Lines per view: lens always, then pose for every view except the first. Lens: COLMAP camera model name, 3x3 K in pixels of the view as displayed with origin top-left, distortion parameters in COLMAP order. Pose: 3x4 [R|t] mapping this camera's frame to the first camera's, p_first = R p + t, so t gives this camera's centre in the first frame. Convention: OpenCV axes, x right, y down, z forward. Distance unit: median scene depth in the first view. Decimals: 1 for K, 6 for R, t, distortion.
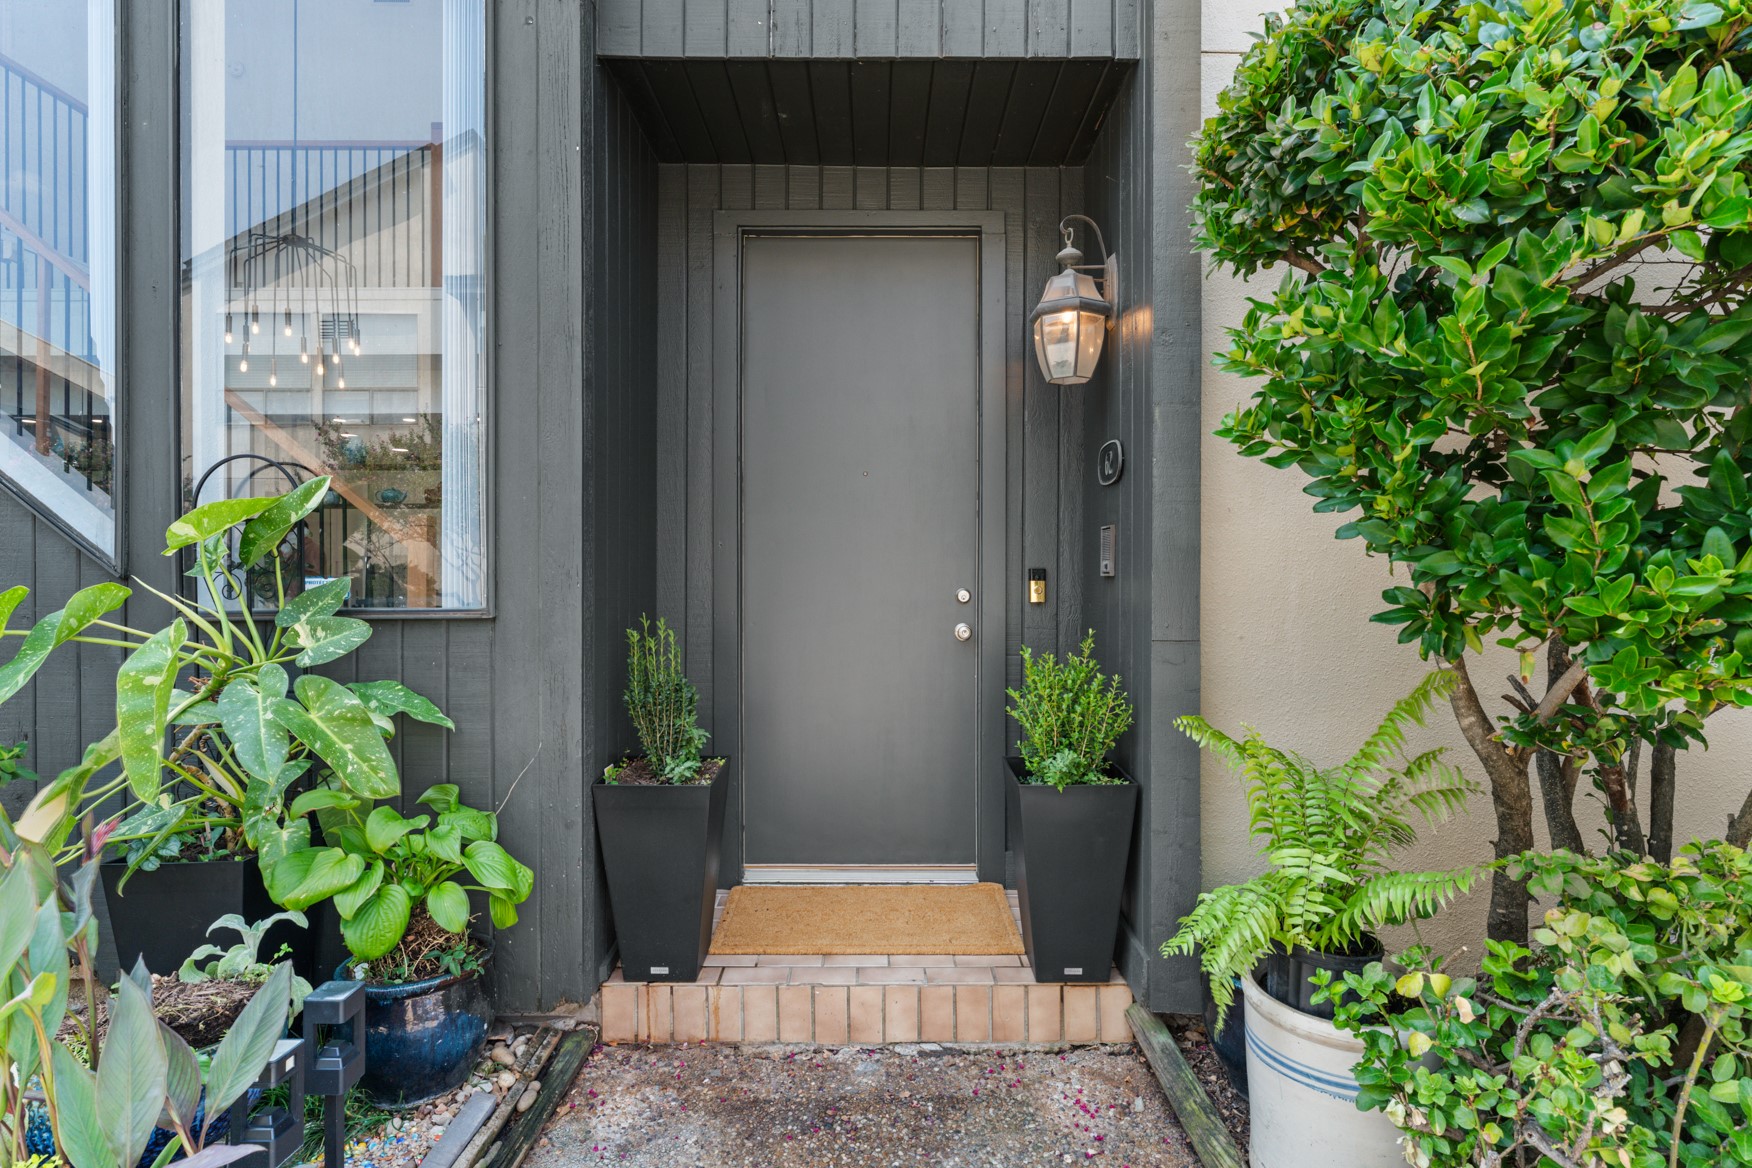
lens RADIAL K [[864.2, 0, 875.4], [0, 864.2, 583.9], [0, 0, 1]] dist [0.001619, 0.000030]
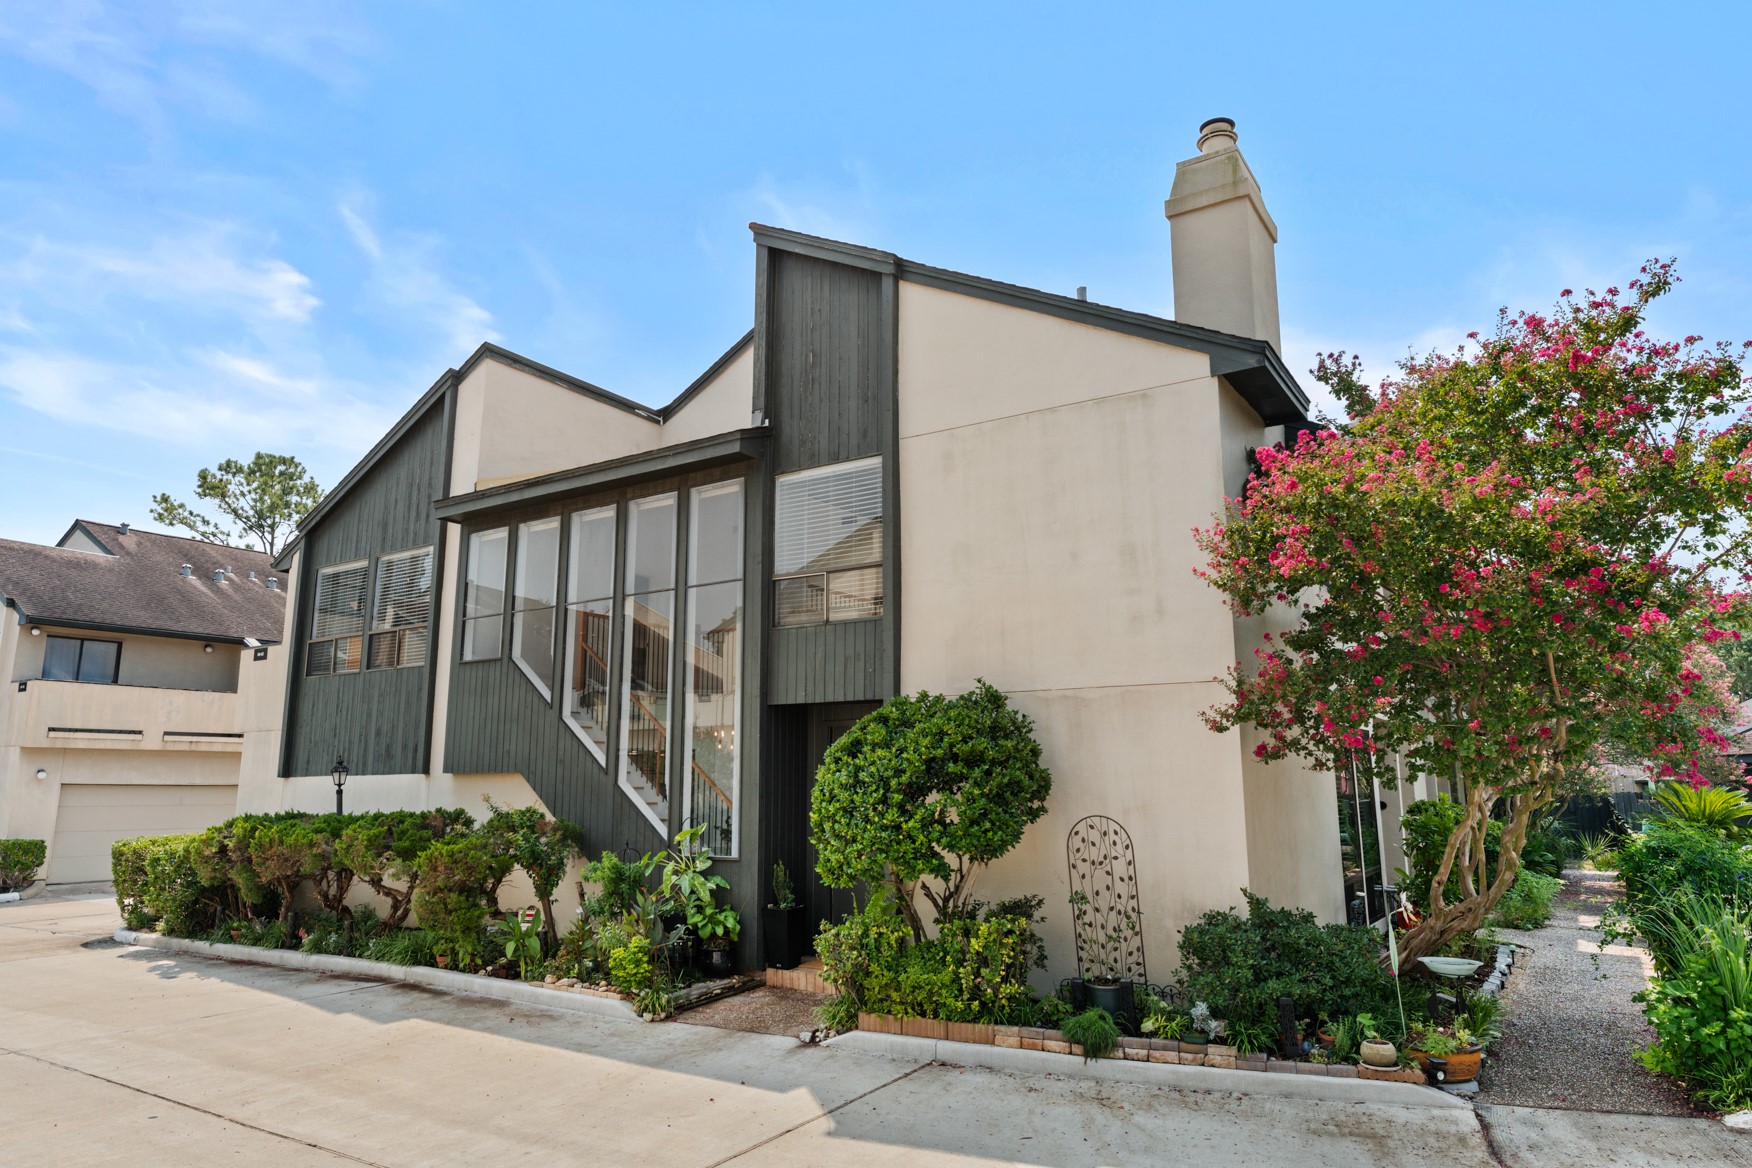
lens RADIAL K [[1062.4, 0, 876.8], [0, 1062.4, 583.2], [0, 0, 1]] dist [-0.000395, -0.000044]
pose [[0.842866, -0.106616, -0.527456, 3.020709], [0.004608, 0.981571, -0.191043, -0.296103], [0.538104, 0.158593, 0.827824, -3.109967]]
